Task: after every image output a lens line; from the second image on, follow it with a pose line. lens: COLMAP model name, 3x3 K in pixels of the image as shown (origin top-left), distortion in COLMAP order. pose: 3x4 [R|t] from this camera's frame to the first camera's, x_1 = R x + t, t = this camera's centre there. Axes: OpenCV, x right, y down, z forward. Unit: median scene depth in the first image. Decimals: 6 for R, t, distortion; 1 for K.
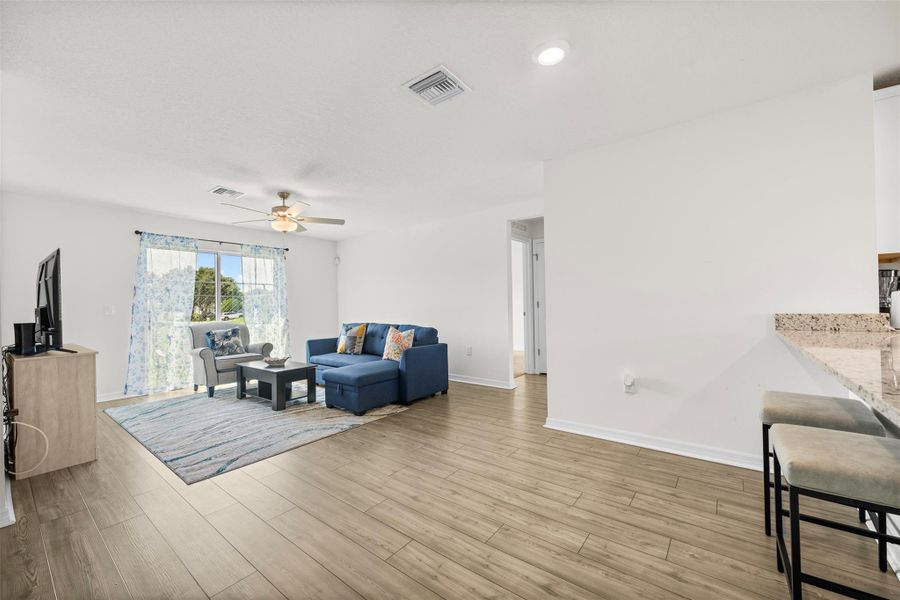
lens RADIAL K [[359.1, 0, 447.2], [0, 359.1, 302.2], [0, 0, 1]] dist [0.003705, -0.002449]
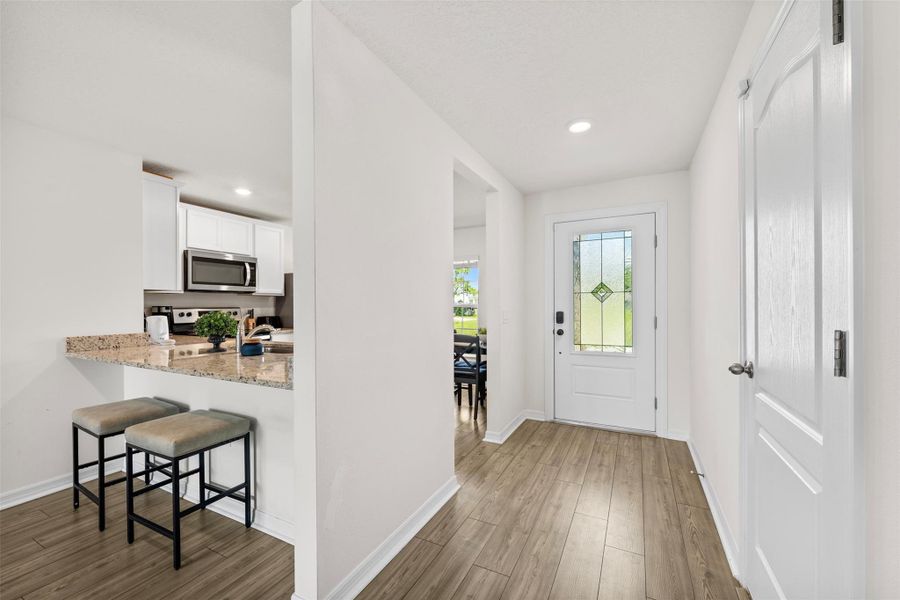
lens RADIAL K [[369.3, 0, 458.5], [0, 369.3, 302.6], [0, 0, 1]] dist [-0.003449, 0.000048]
pose [[-0.200824, 0.021645, 0.979388, -0.222693], [0.002768, 0.999764, -0.021528, -0.025450], [-0.979623, -0.001613, -0.200836, 0.048240]]
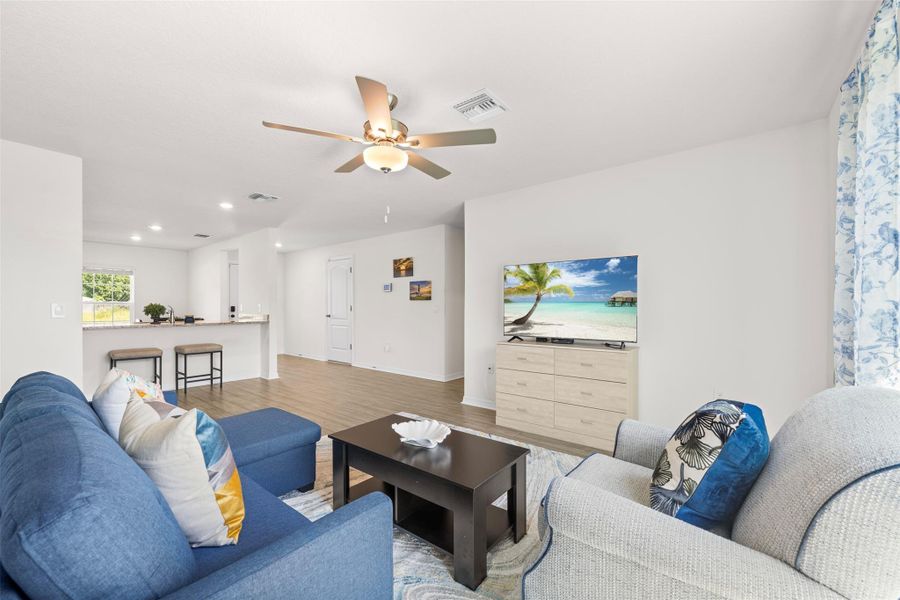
lens RADIAL K [[369.3, 0, 446.3], [0, 369.3, 308.0], [0, 0, 1]] dist [-0.003449, 0.000048]
pose [[-0.999449, 0.017987, 0.027910, -0.564784], [0.017870, 0.999830, -0.004449, 0.012332], [-0.027985, -0.003948, -0.999601, 1.573328]]
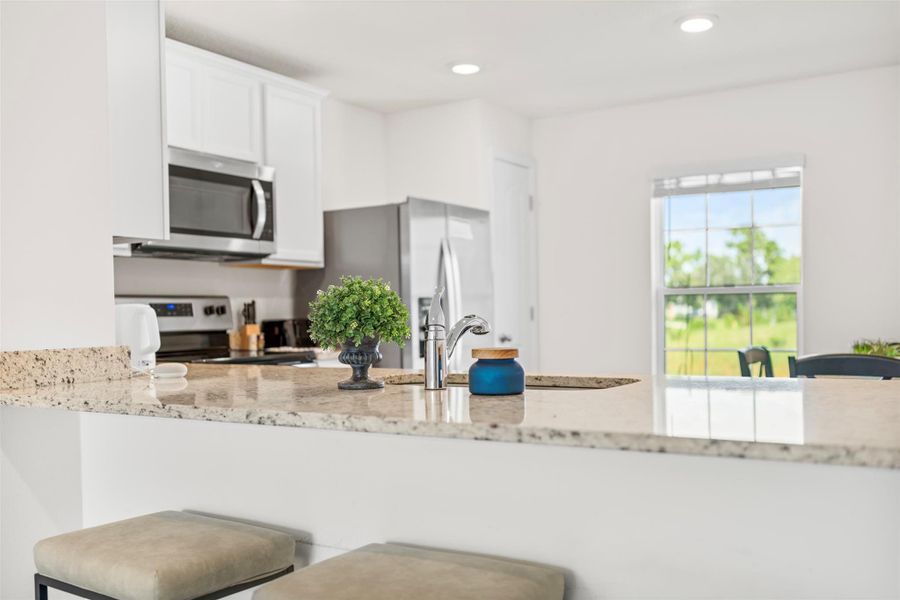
lens RADIAL K [[895.9, 0, 452.5], [0, 895.9, 306.4], [0, 0, 1]] dist [0.007537, 0.000000]
pose [[-0.105446, 0.026316, 0.994077, -0.088731], [0.013044, 0.999600, -0.025078, 0.006805], [-0.994339, 0.010322, -0.105747, 0.327286]]
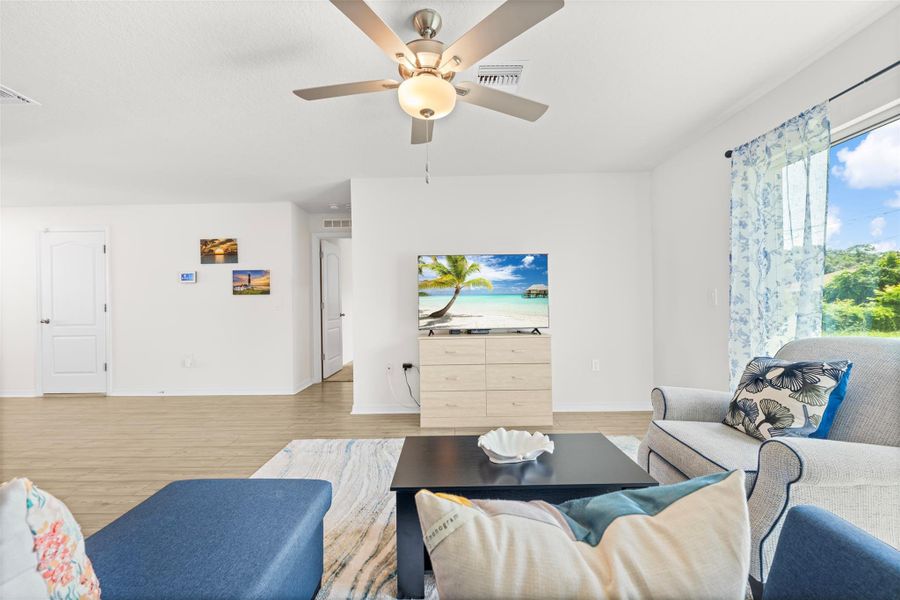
lens RADIAL K [[359.1, 0, 447.8], [0, 359.1, 303.4], [0, 0, 1]] dist [0.003705, -0.002449]
pose [[-0.793553, 0.026911, -0.607906, -0.222543], [0.032659, 0.999465, 0.001612, 0.017032], [0.607625, -0.018574, -0.794007, 1.355525]]
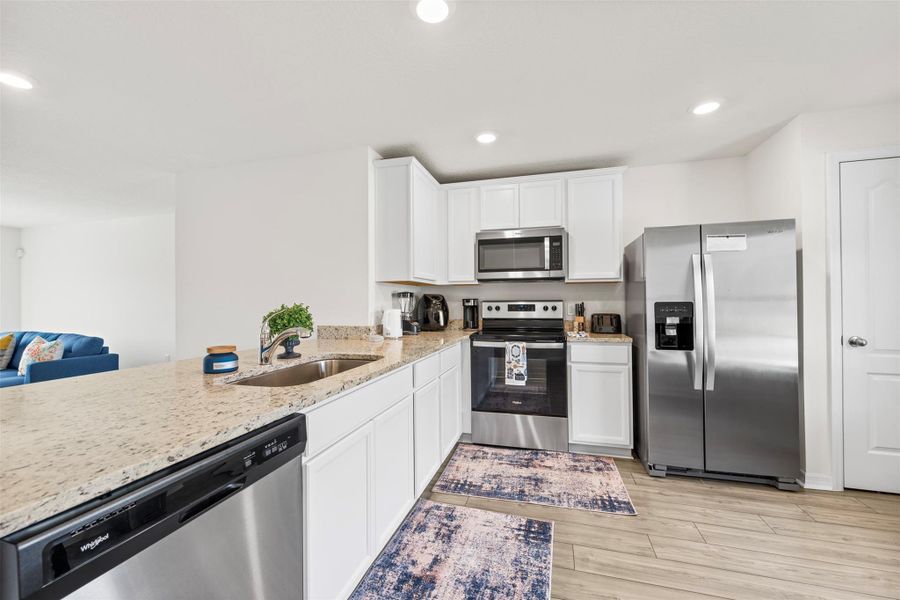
lens RADIAL K [[369.3, 0, 444.4], [0, 369.3, 296.7], [0, 0, 1]] dist [-0.003449, 0.000048]
pose [[0.931712, 0.014041, 0.362926, 0.491251], [-0.011903, 0.999896, -0.008127, -0.035651], [-0.363003, 0.003253, 0.931782, -0.196110]]
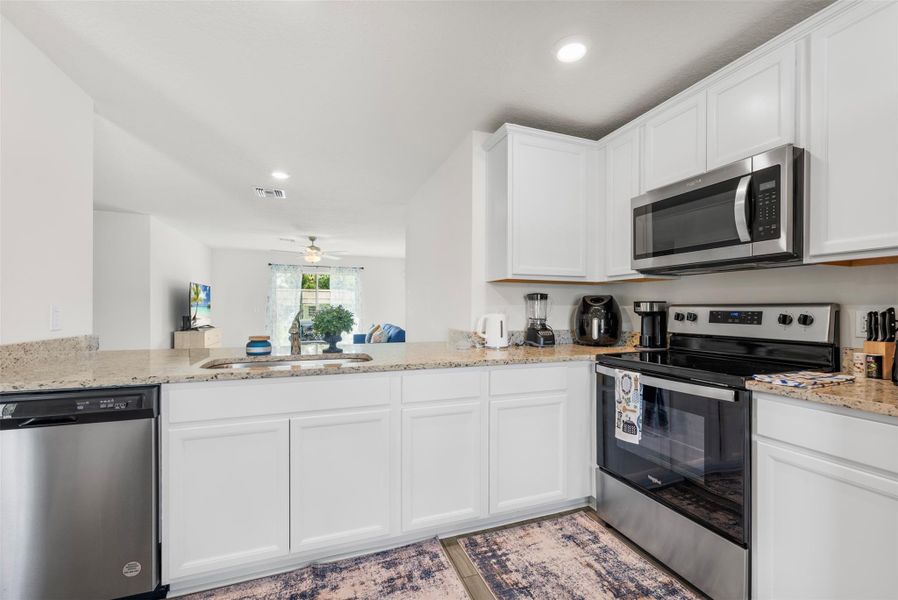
lens RADIAL K [[368.5, 0, 448.2], [0, 368.5, 313.4], [0, 0, 1]] dist [-0.003449, 0.000048]
pose [[0.850398, 0.027919, -0.525398, 0.906653], [-0.013739, 0.999429, 0.030870, -0.033497], [0.525960, -0.019033, 0.850296, -0.048004]]
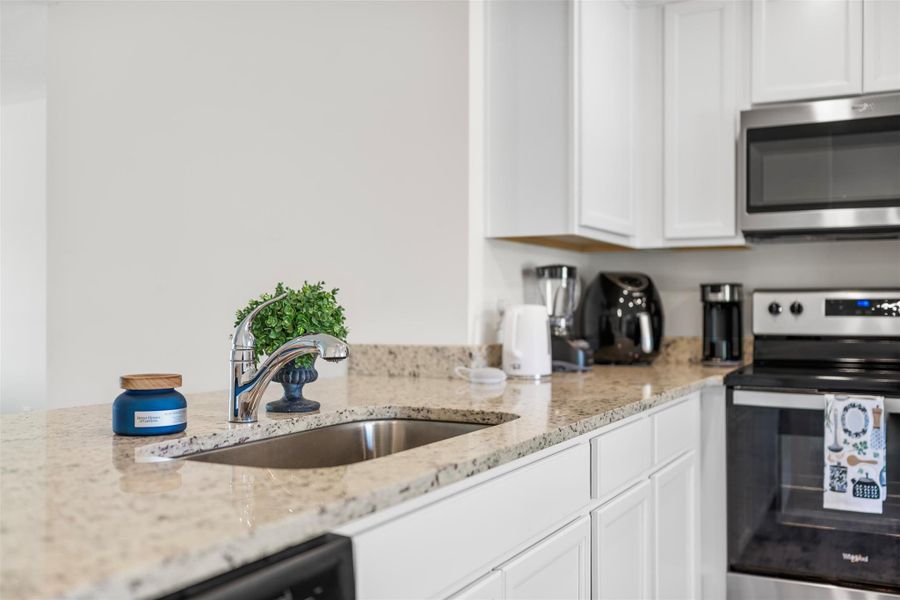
lens RADIAL K [[887.7, 0, 433.0], [0, 887.7, 296.5], [0, 0, 1]] dist [-0.011041, 0.000000]
pose [[0.987464, 0.017457, 0.156874, 0.476671], [-0.017303, 0.999848, -0.002346, -0.020402], [-0.156891, -0.000398, 0.987616, -0.165732]]
